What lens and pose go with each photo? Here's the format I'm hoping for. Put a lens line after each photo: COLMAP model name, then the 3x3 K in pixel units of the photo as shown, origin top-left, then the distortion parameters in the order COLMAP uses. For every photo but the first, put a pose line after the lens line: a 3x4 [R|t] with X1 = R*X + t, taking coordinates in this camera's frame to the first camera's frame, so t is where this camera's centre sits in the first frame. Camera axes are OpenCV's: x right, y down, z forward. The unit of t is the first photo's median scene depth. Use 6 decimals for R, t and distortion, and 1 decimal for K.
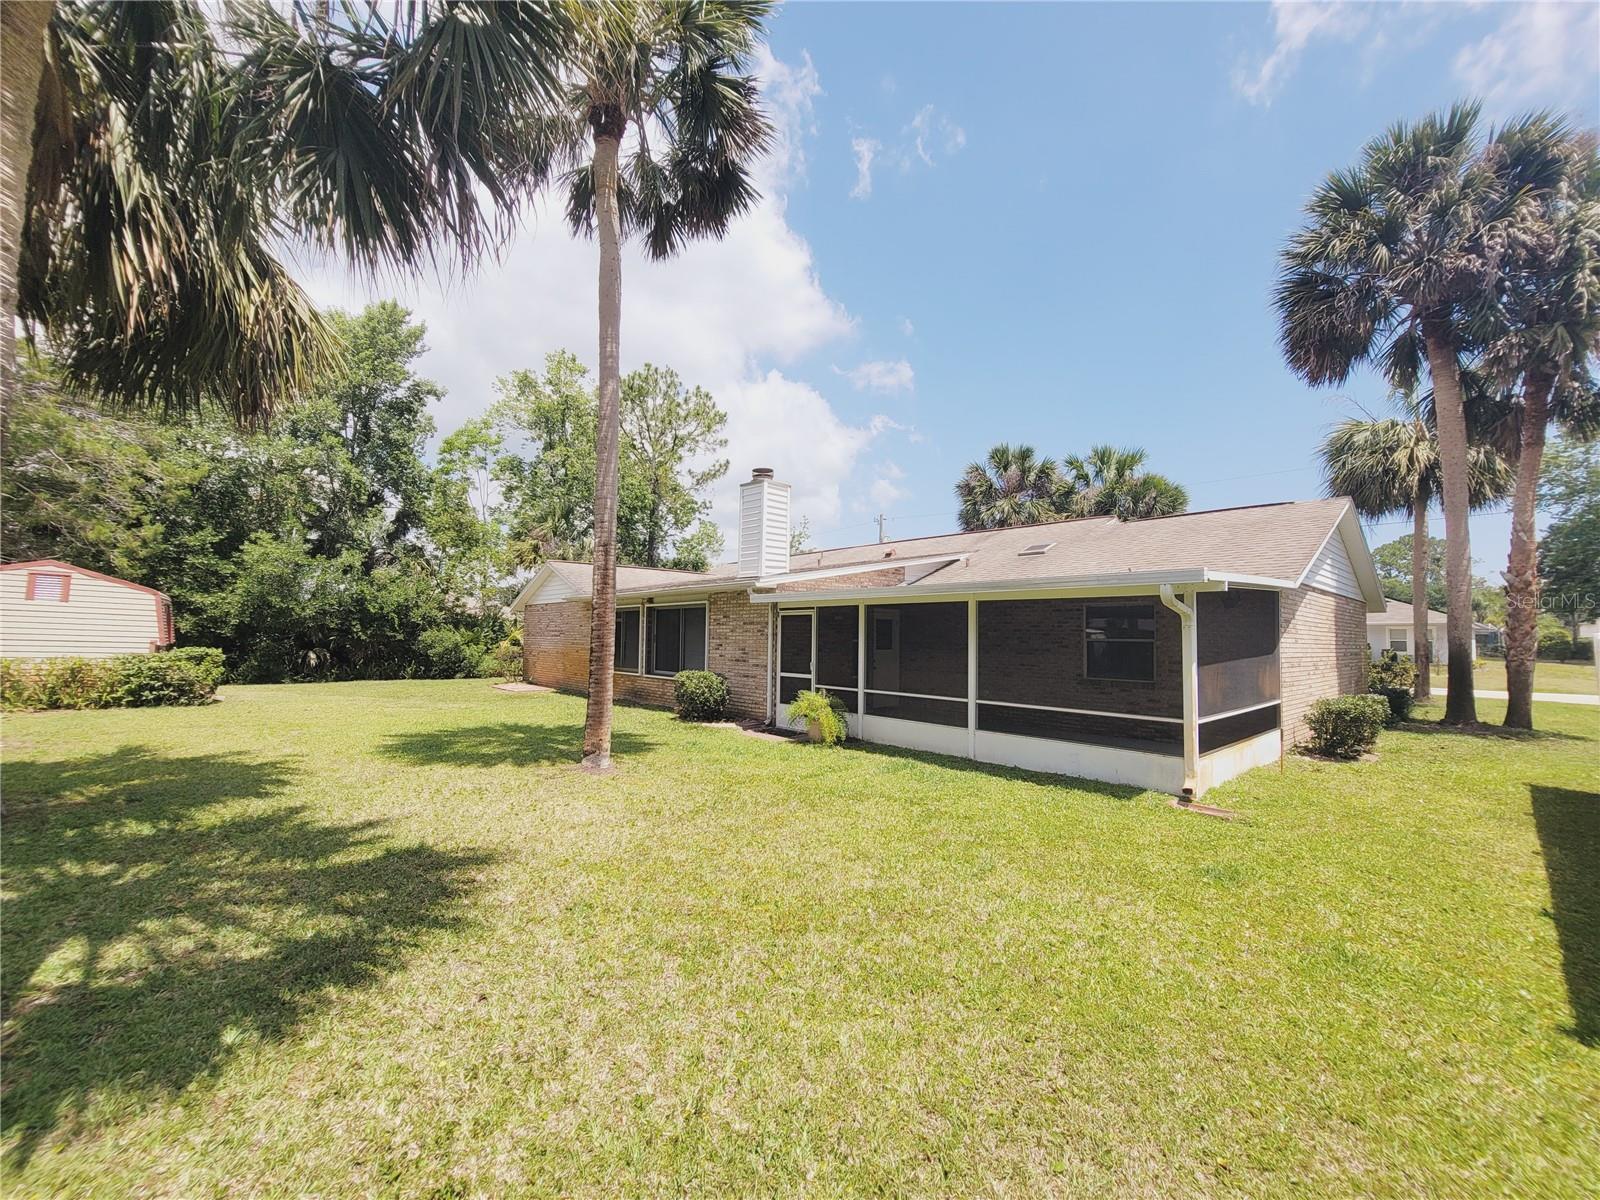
lens RADIAL K [[656.3, 0, 793.1], [0, 656.3, 606.3], [0, 0, 1]] dist [-0.002892, -0.001092]
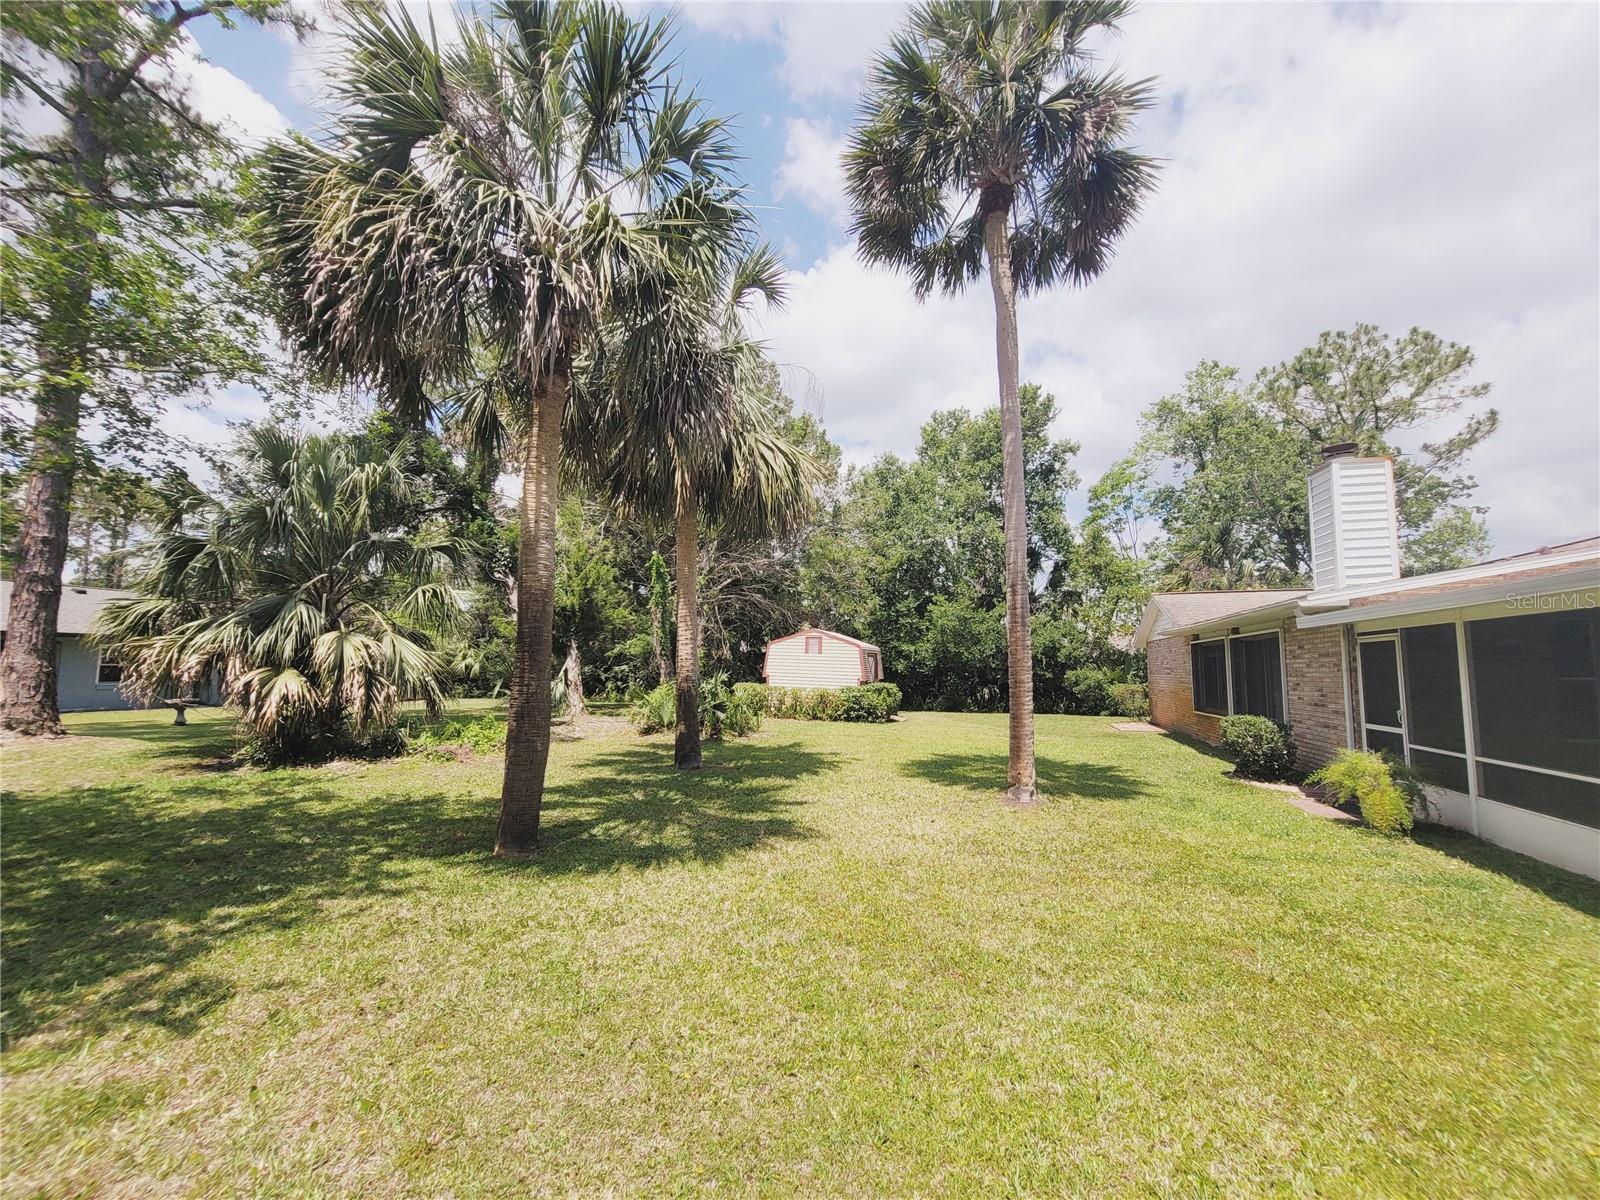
lens RADIAL K [[656.3, 0, 792.1], [0, 656.3, 602.7], [0, 0, 1]] dist [-0.002892, -0.001092]
pose [[0.517116, -0.096108, -0.850502, 0.246816], [0.041184, 0.995319, -0.087433, 0.006470], [0.854924, 0.010186, 0.518653, 0.090825]]
